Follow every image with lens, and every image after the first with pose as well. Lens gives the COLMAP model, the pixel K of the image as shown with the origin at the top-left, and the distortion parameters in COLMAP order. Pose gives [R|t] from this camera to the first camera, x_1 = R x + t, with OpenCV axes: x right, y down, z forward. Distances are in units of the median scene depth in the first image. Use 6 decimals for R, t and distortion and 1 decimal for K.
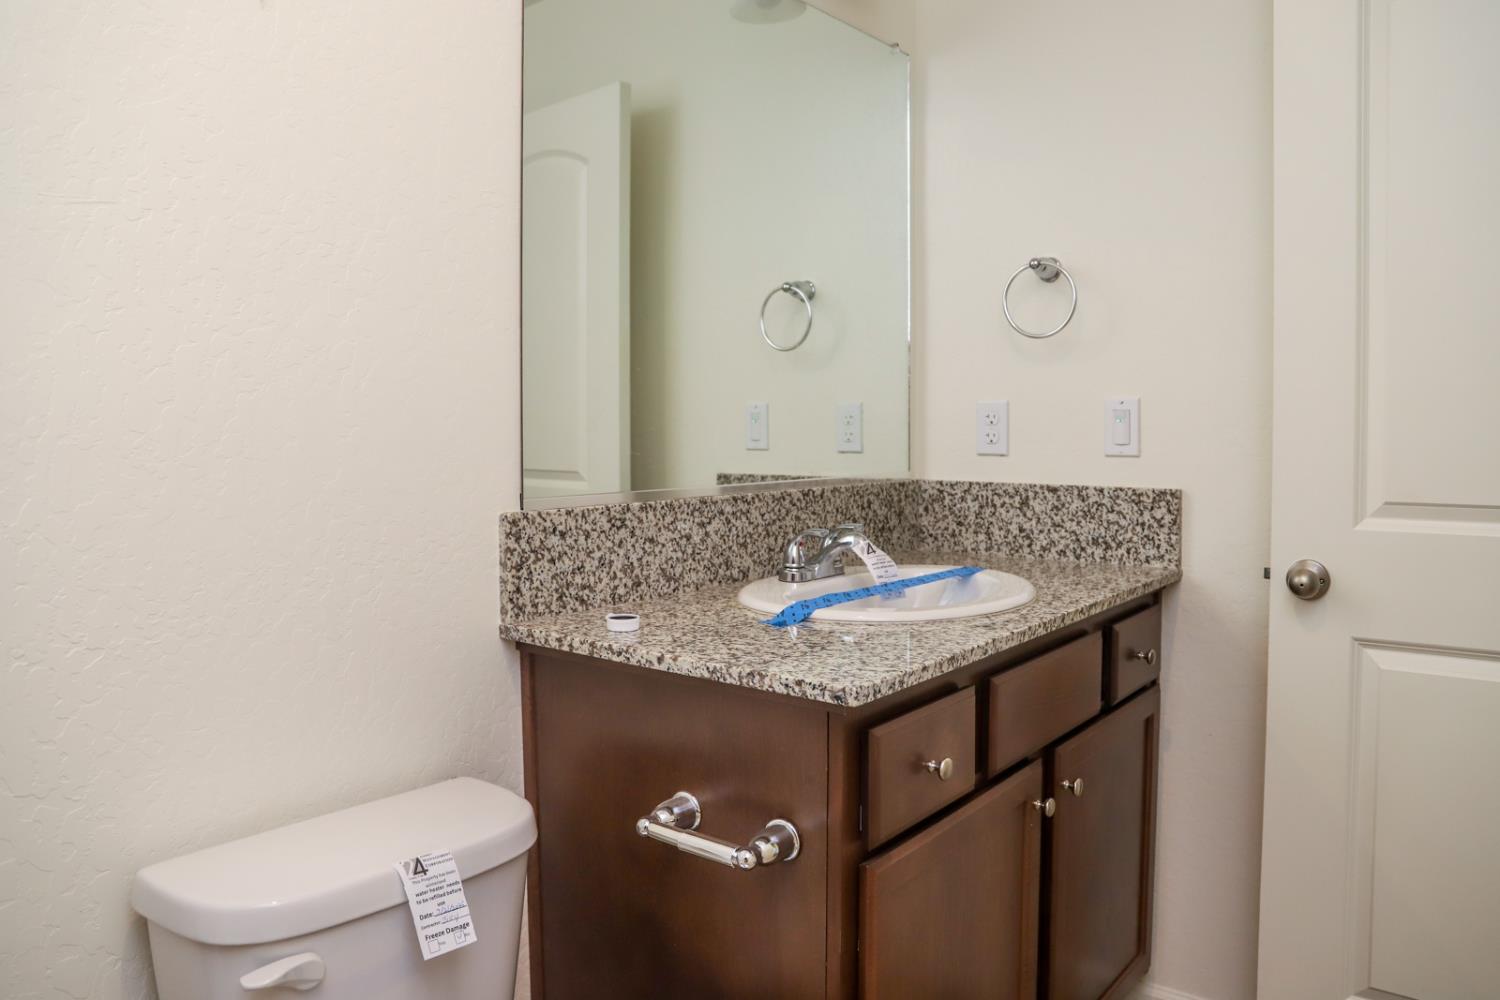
lens RADIAL K [[1034.2, 0, 749.0], [0, 1034.2, 463.8], [0, 0, 1]] dist [-0.082324, -0.056381]
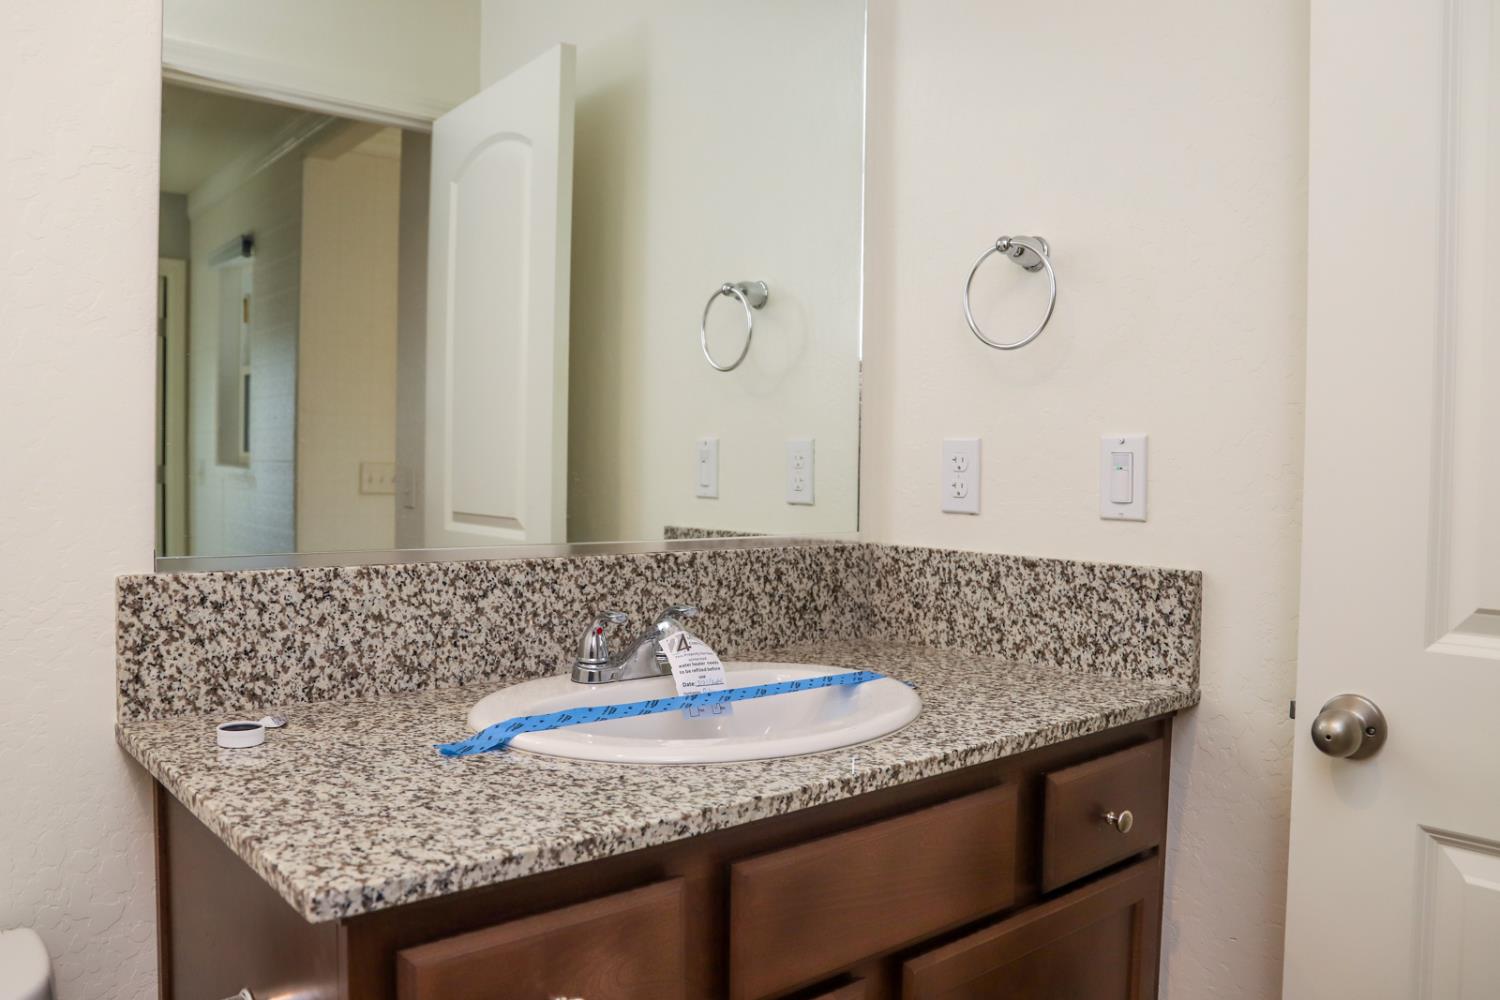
lens RADIAL K [[1122.9, 0, 750.0], [0, 1122.9, 500.0], [0, 0, 1]] dist [-0.101212, 0.008529]
pose [[0.982636, 0.023577, -0.184041, 0.260521], [-0.025016, 0.999672, -0.005502, -0.010616], [0.183851, 0.010010, 0.982903, 0.220018]]
